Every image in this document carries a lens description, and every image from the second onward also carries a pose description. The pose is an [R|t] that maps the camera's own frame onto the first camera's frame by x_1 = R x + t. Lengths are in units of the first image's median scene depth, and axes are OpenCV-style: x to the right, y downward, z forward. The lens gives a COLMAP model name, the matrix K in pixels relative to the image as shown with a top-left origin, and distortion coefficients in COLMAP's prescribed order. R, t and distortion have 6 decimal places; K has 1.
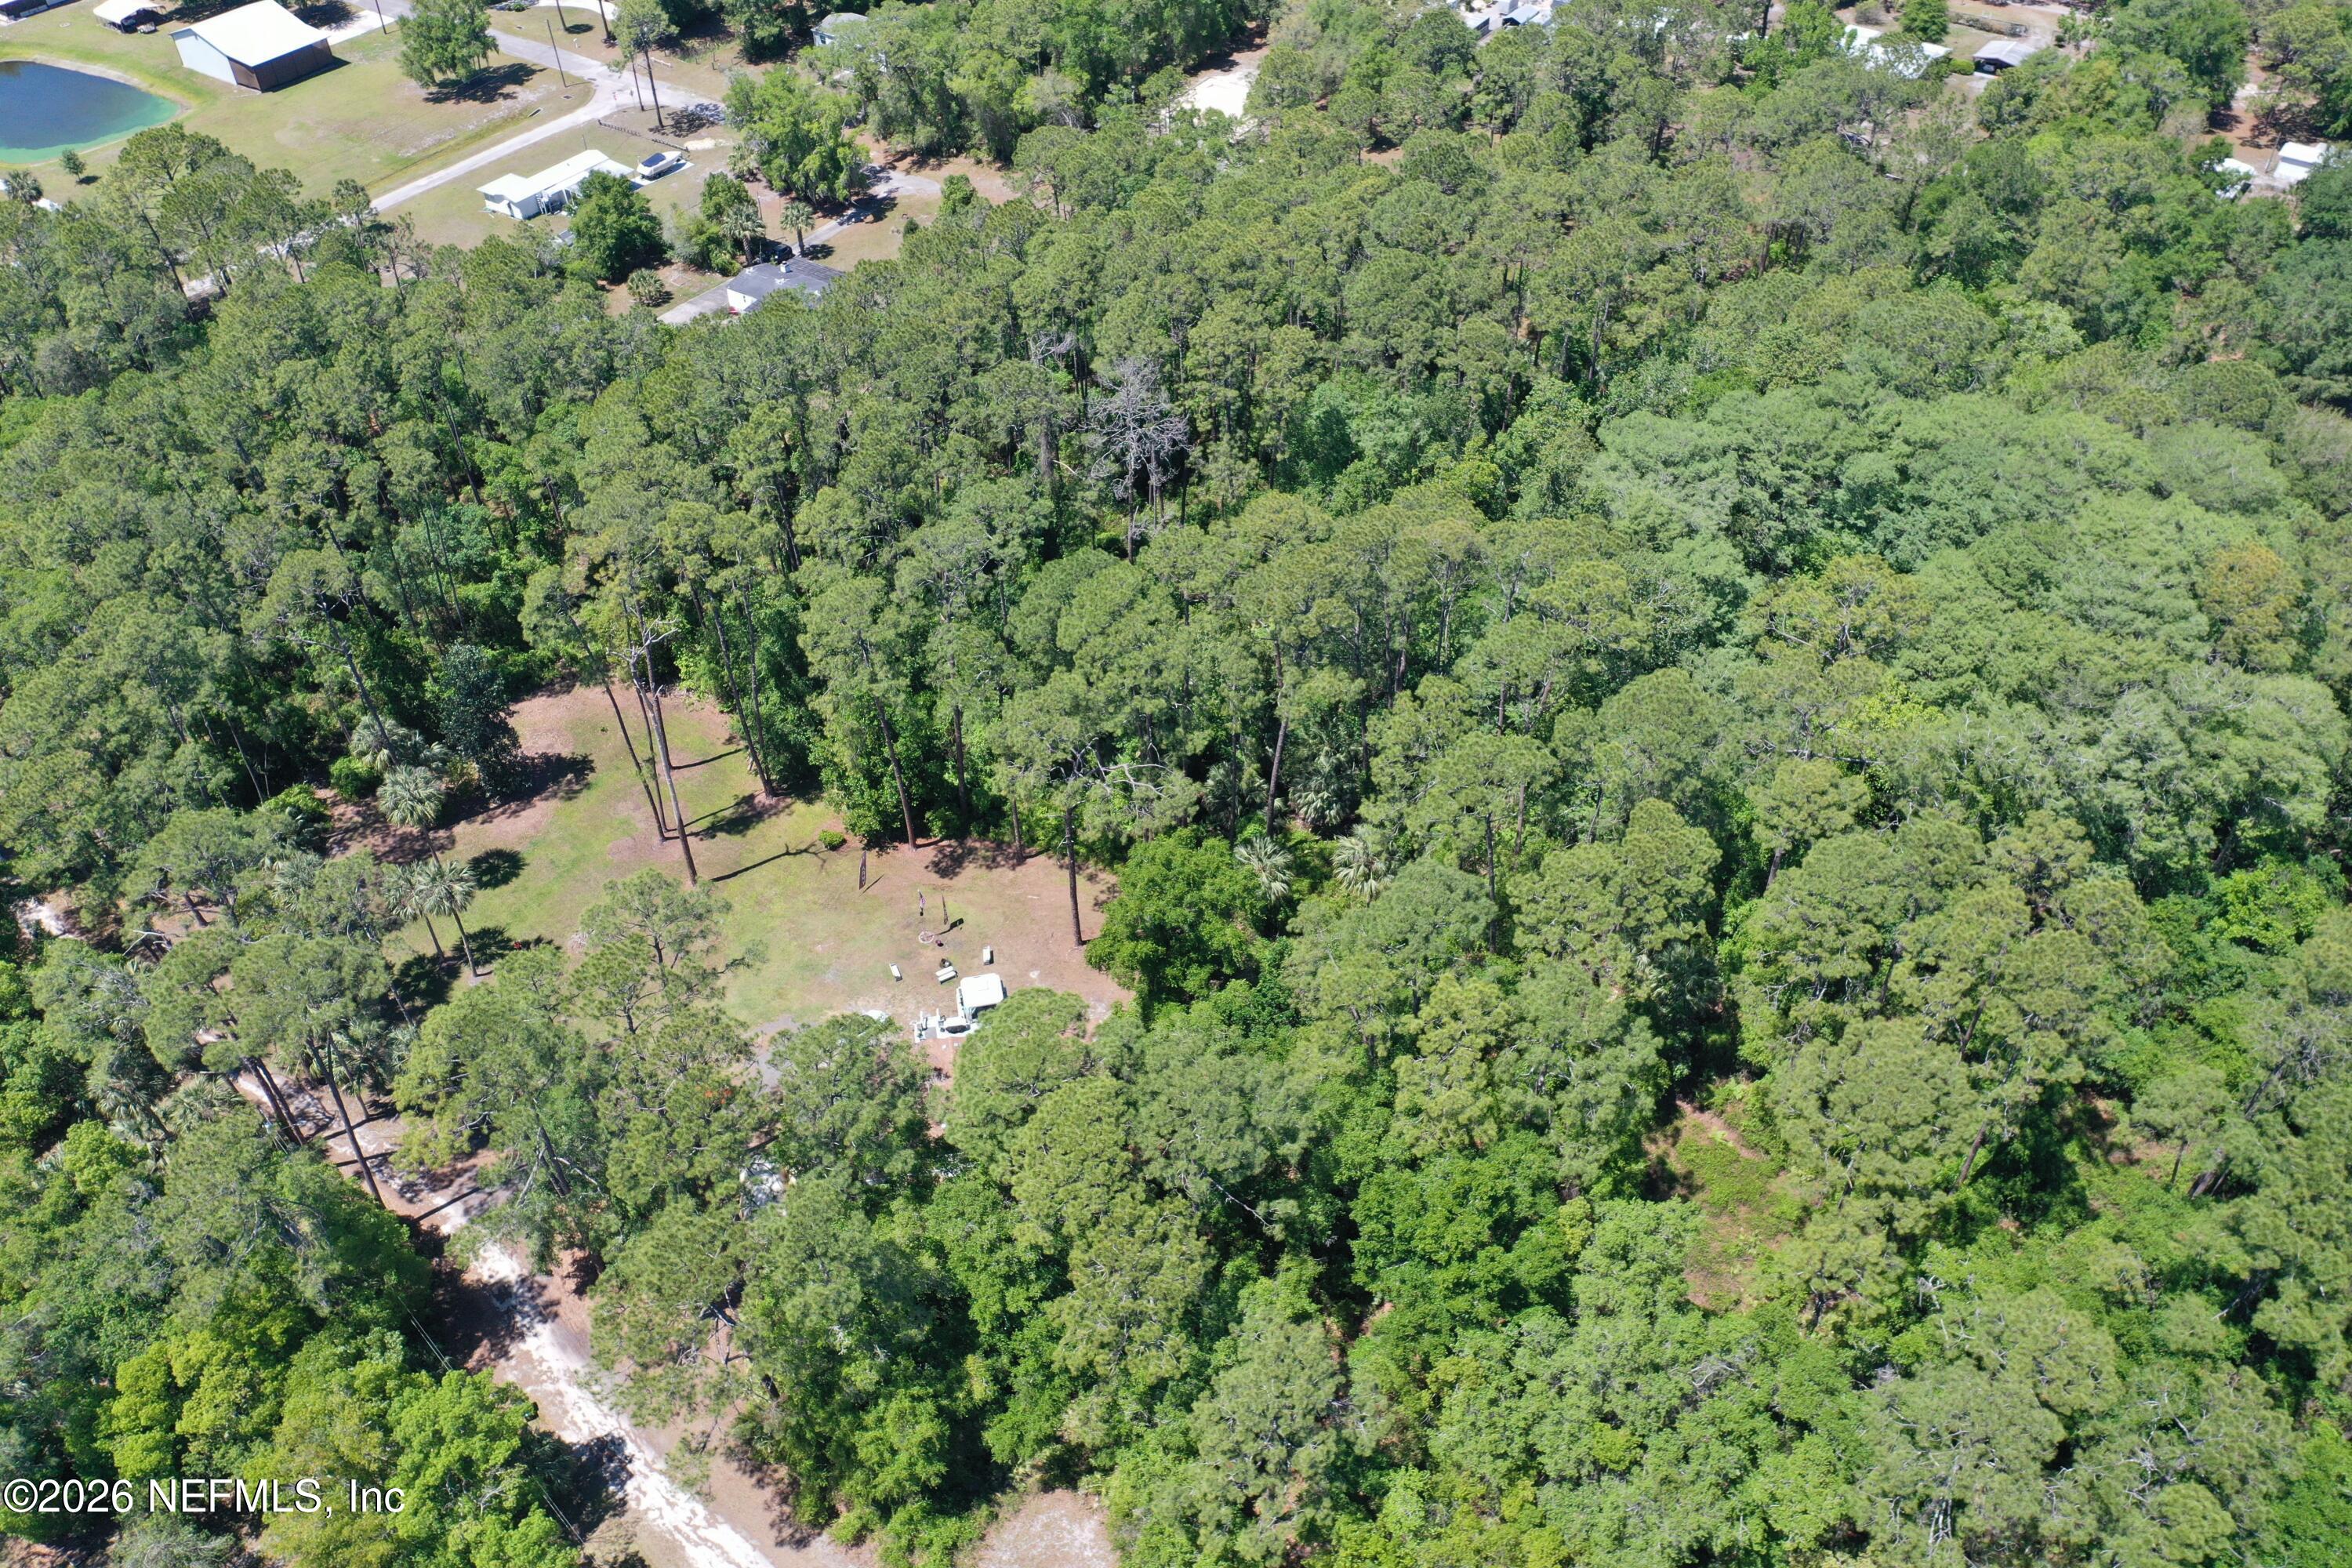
lens RADIAL K [[1849.5, 0, 1167.6], [0, 1849.5, 786.9], [0, 0, 1]] dist [0.002210, 0.003882]
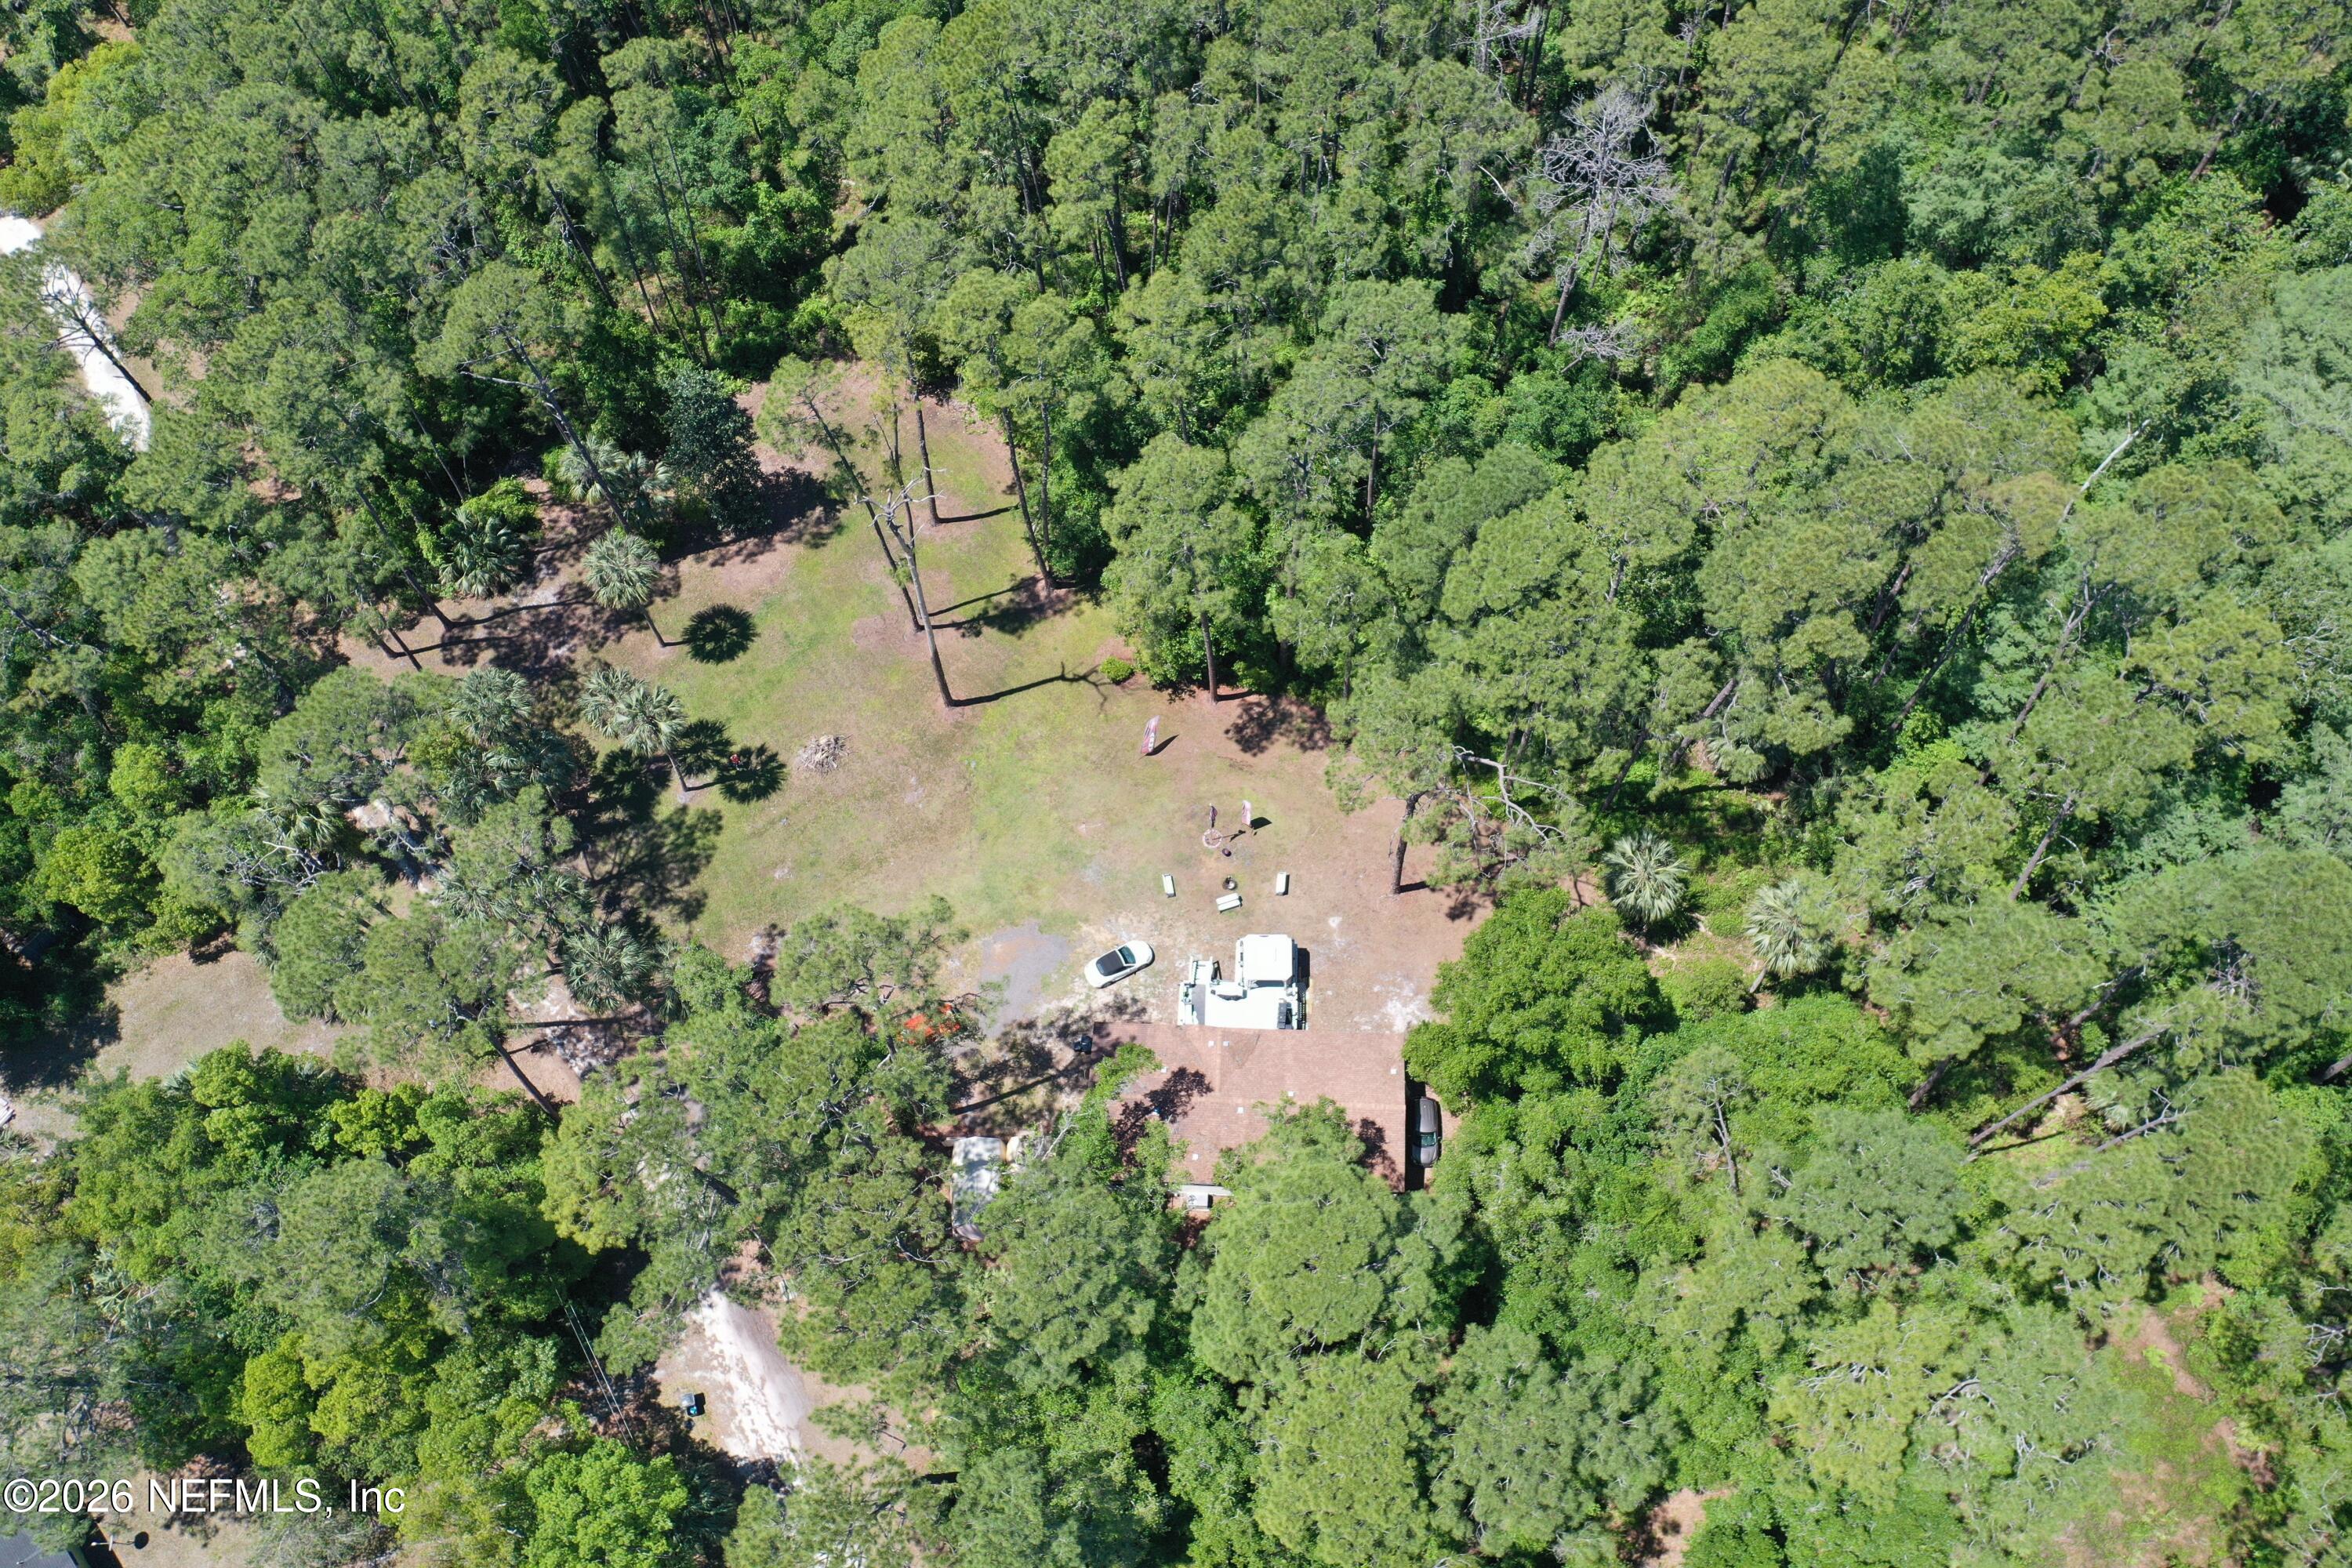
lens RADIAL K [[1849.5, 0, 1167.6], [0, 1849.5, 786.9], [0, 0, 1]] dist [0.002210, 0.003882]
pose [[0.975591, 0.189133, -0.111582, -0.060873], [-0.137419, 0.922159, 0.361577, -0.222669], [0.171282, -0.337418, 0.925641, 0.239331]]
